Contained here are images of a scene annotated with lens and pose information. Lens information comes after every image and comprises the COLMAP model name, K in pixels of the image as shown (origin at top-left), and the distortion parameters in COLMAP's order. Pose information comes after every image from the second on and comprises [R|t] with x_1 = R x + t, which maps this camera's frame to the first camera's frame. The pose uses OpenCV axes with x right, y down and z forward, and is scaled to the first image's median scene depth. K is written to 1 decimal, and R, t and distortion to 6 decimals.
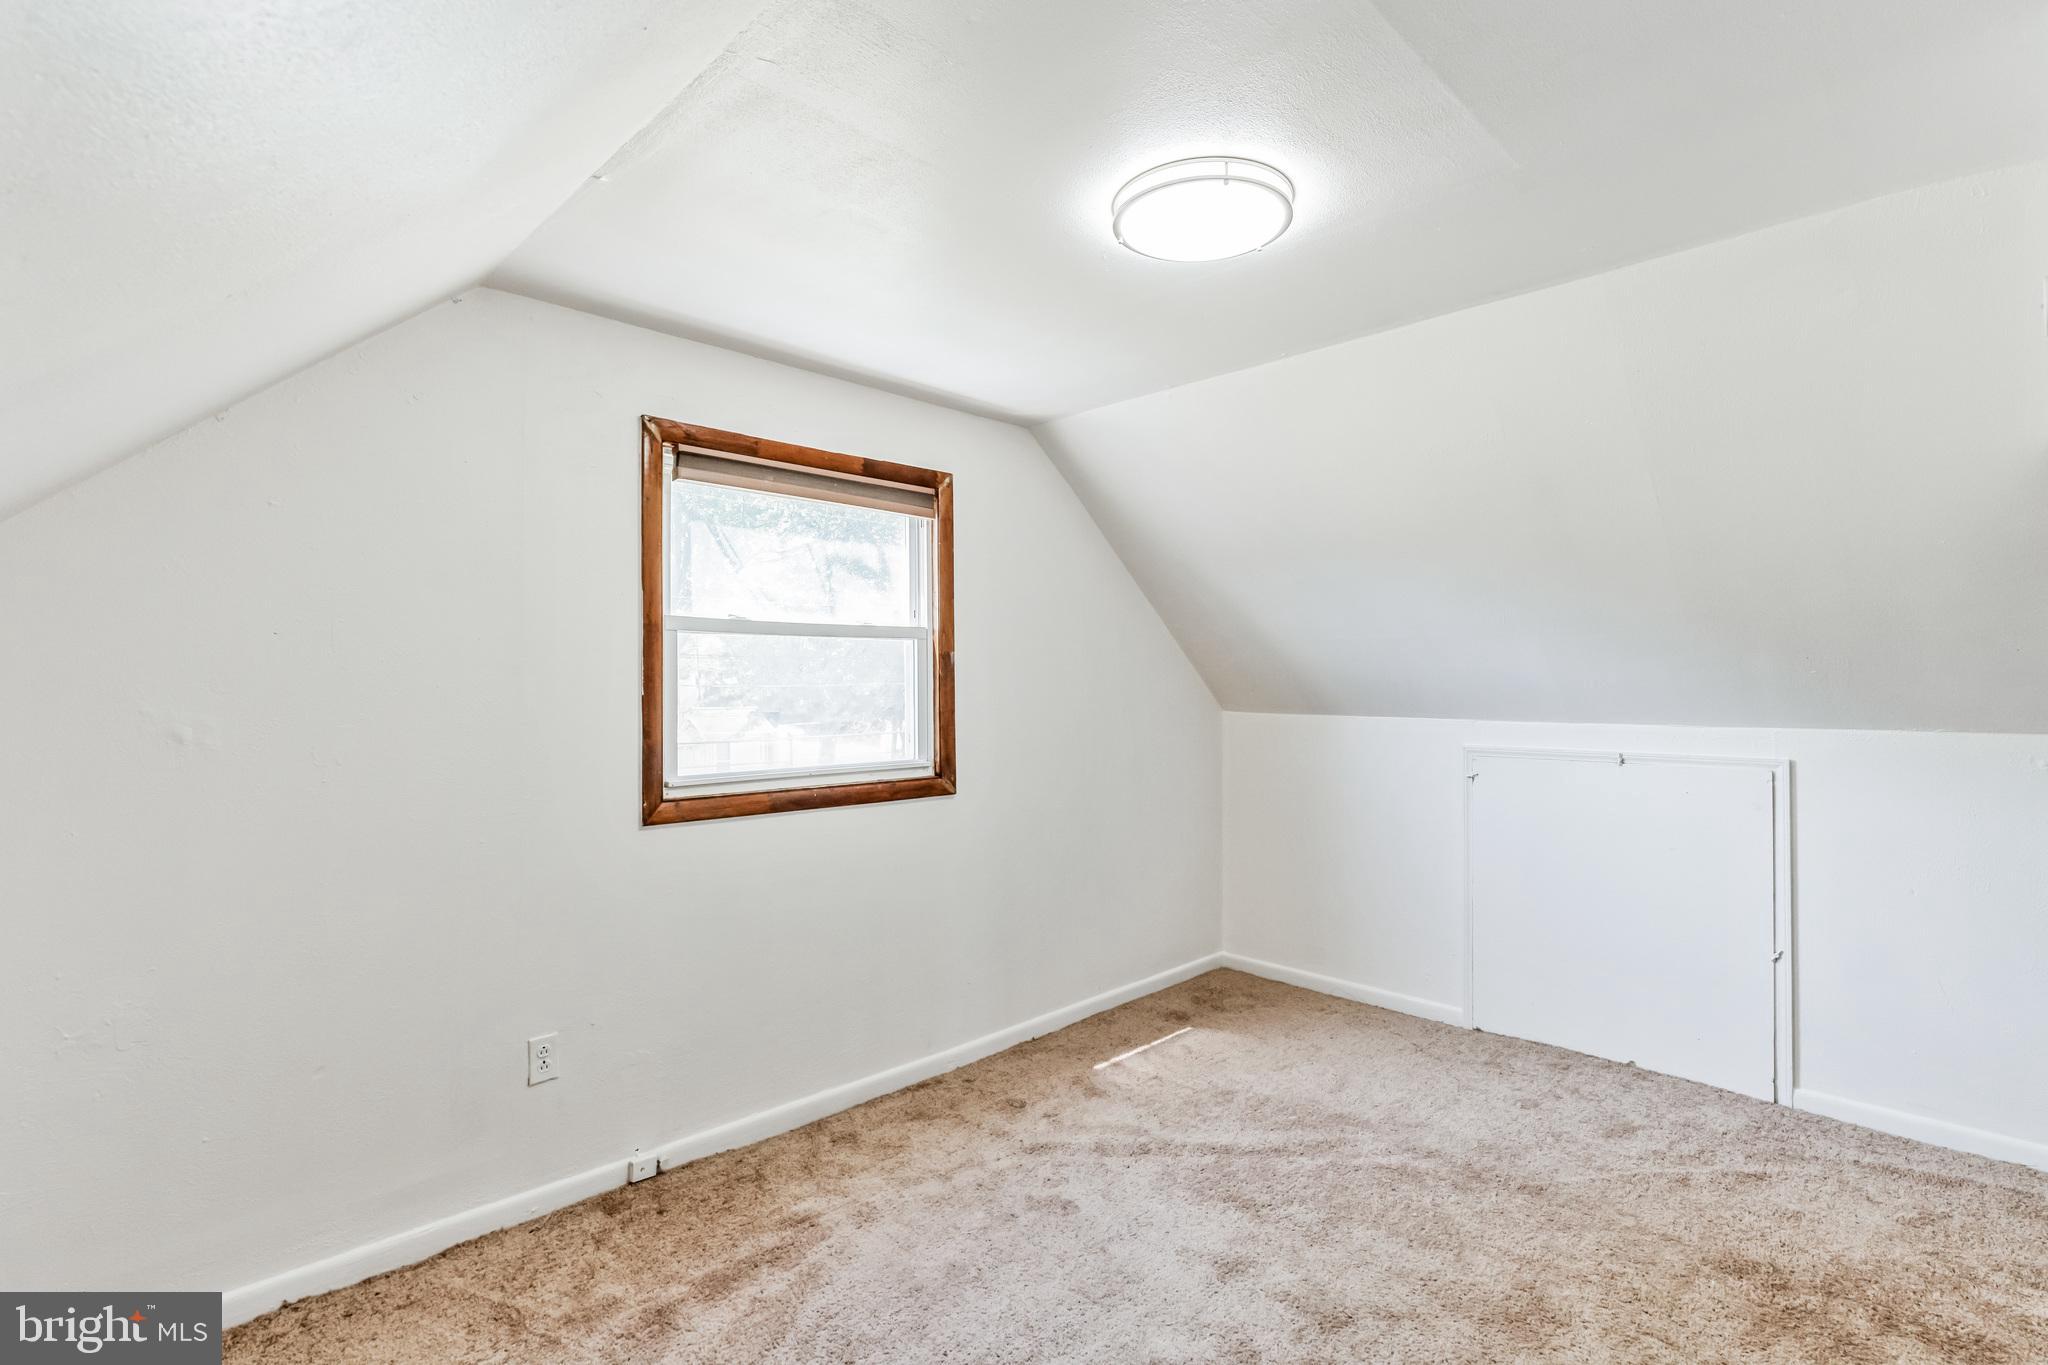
lens RADIAL K [[962.6, 0, 1026.1], [0, 962.6, 679.3], [0, 0, 1]] dist [-0.001666, 0.000245]
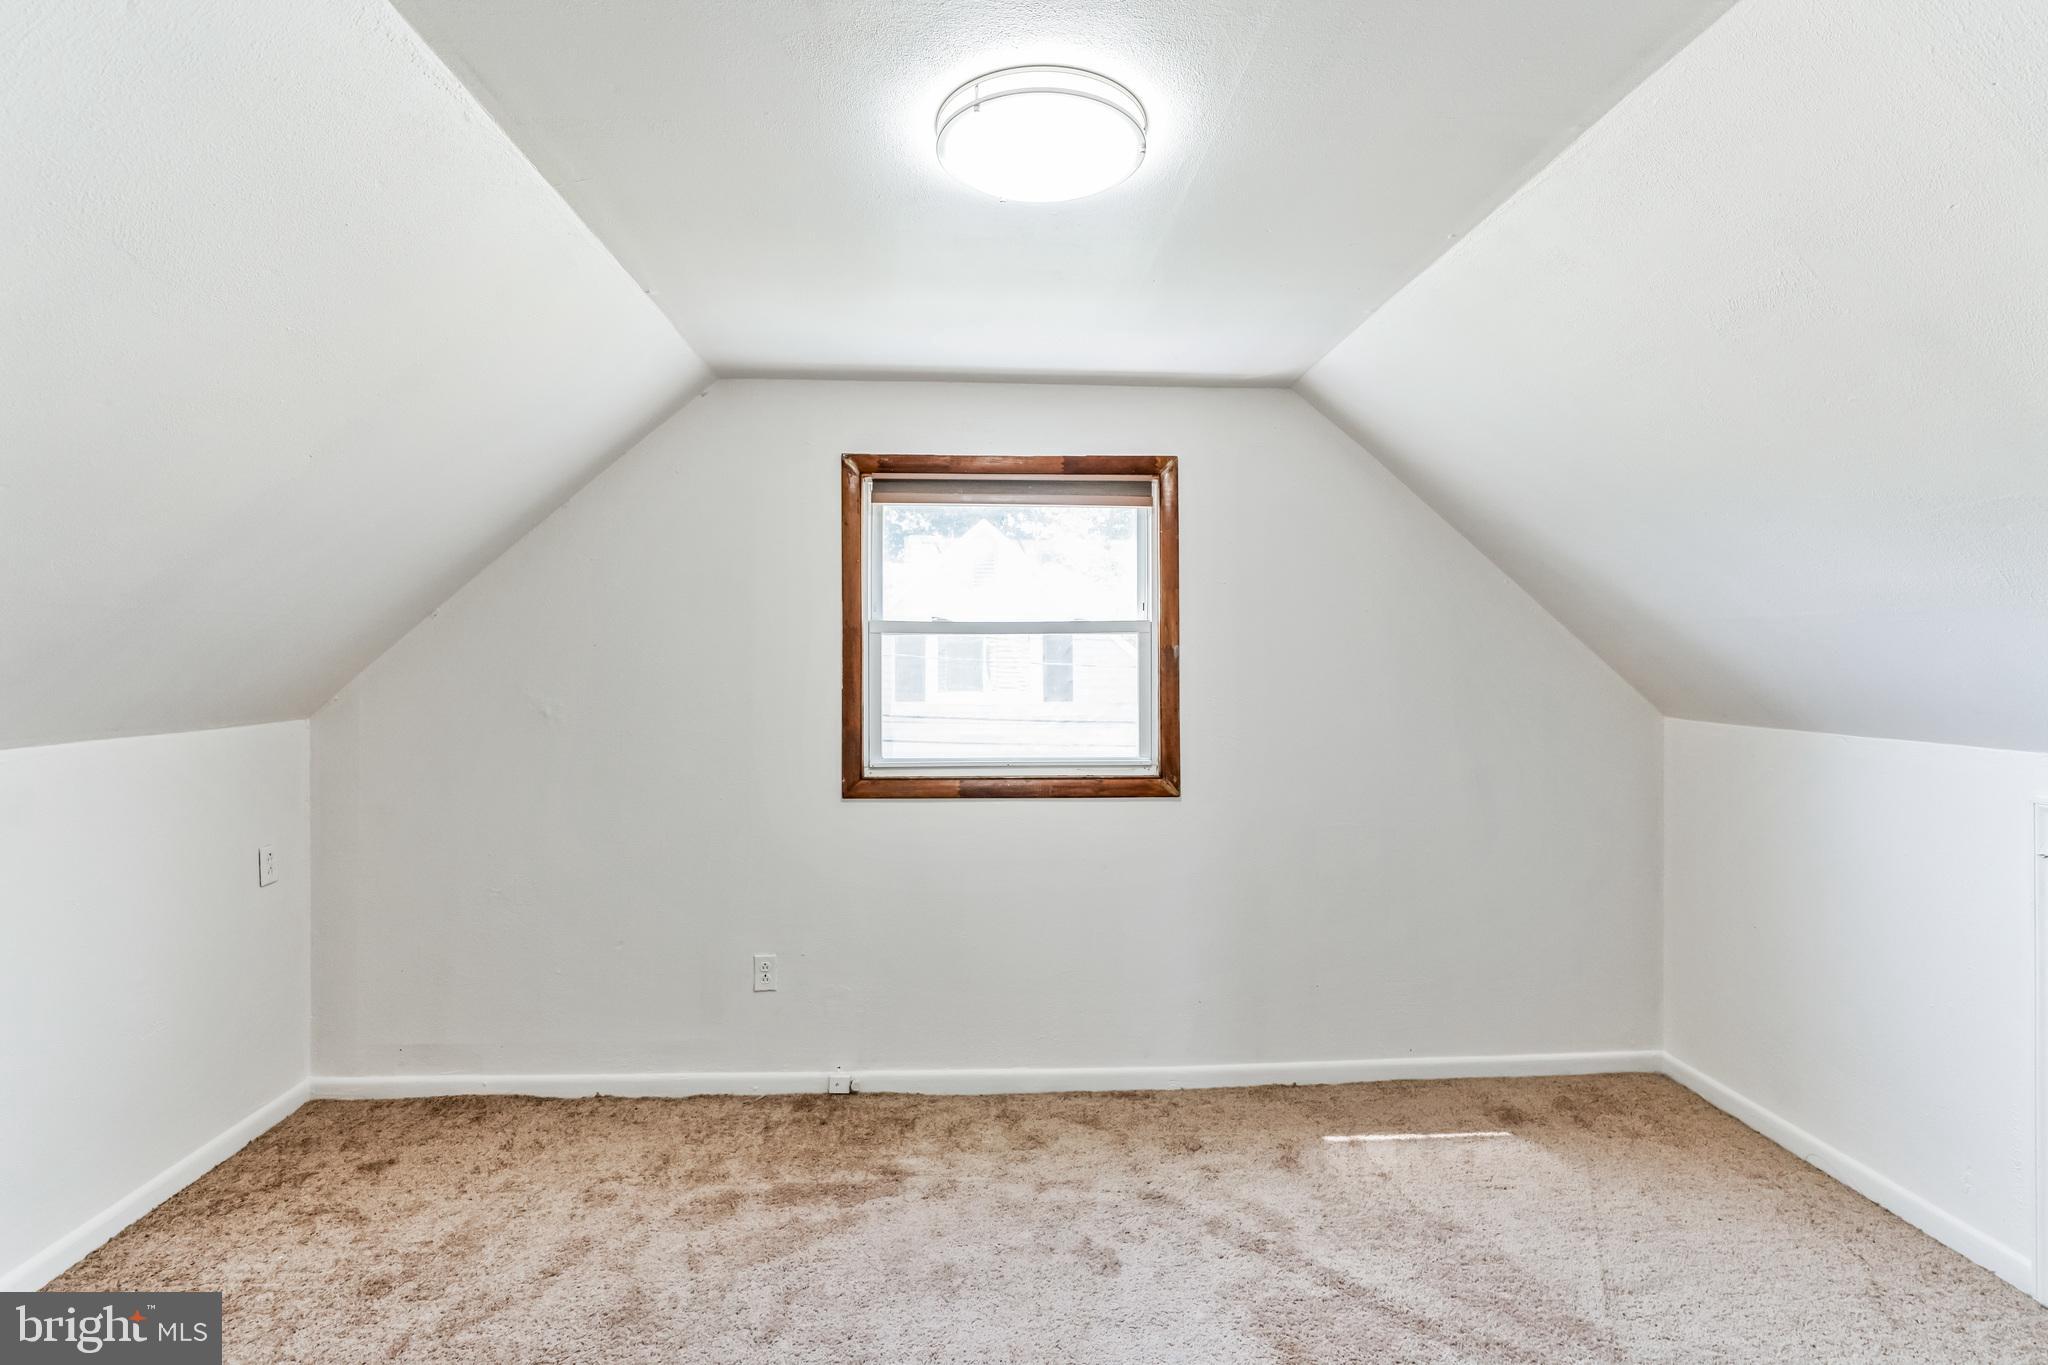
lens RADIAL K [[930.2, 0, 1023.3], [0, 930.2, 659.6], [0, 0, 1]] dist [-0.006955, 0.004006]
pose [[0.747370, -0.002535, -0.664403, 0.462374], [0.002817, 0.999996, -0.000647, -0.015920], [0.664402, -0.001388, 0.747374, 0.246539]]
